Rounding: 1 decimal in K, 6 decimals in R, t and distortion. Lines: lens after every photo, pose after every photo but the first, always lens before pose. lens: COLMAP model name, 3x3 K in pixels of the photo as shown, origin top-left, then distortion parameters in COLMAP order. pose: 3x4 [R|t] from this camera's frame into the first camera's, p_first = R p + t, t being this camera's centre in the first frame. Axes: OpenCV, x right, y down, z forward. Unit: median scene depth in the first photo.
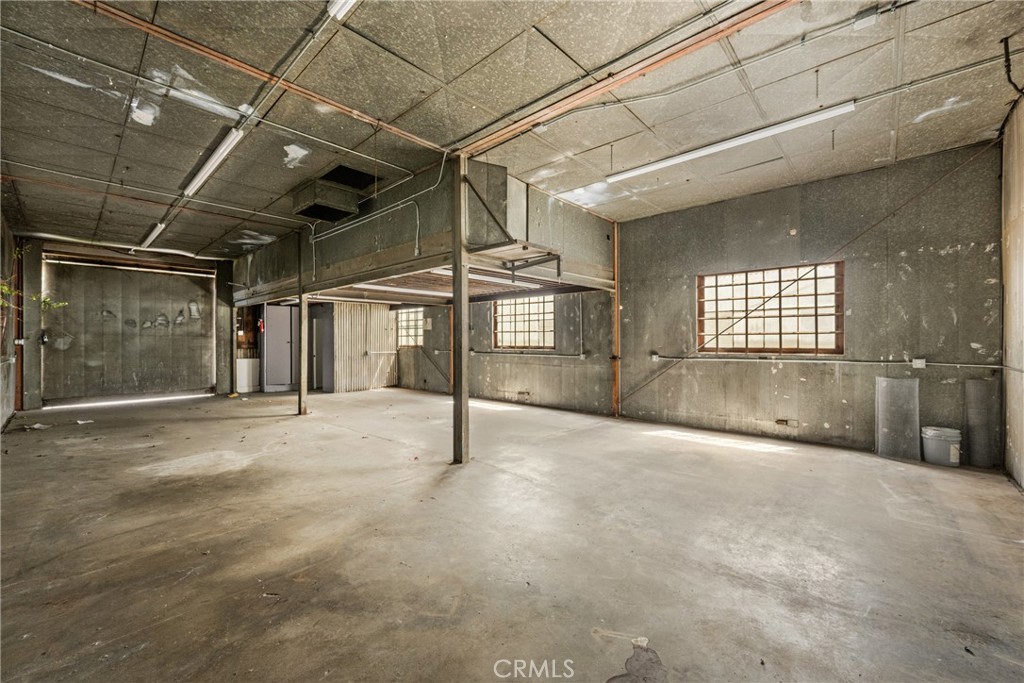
lens RADIAL K [[413.1, 0, 517.4], [0, 413.1, 339.5], [0, 0, 1]] dist [0.001085, 0.000052]
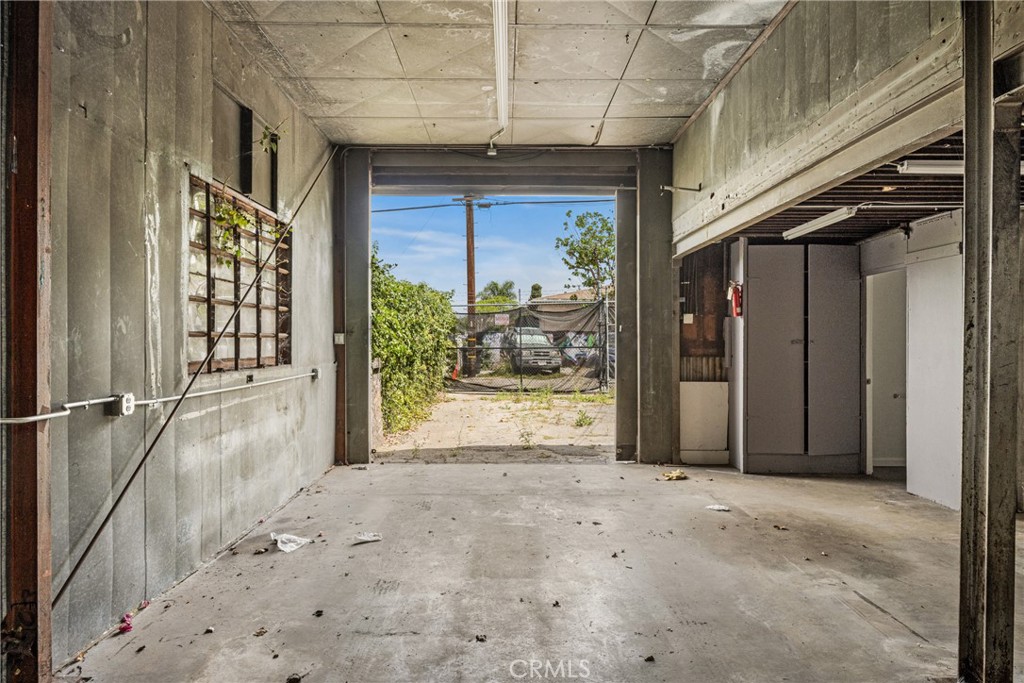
lens RADIAL K [[645.5, 0, 512.0], [0, 645.5, 341.5], [0, 0, 1]] dist [0.001454, 0.000192]
pose [[0.678197, 0.005859, -0.734857, -0.529934], [-0.001509, 0.999977, 0.006580, 0.005526], [0.734879, -0.003354, 0.678190, 0.730991]]
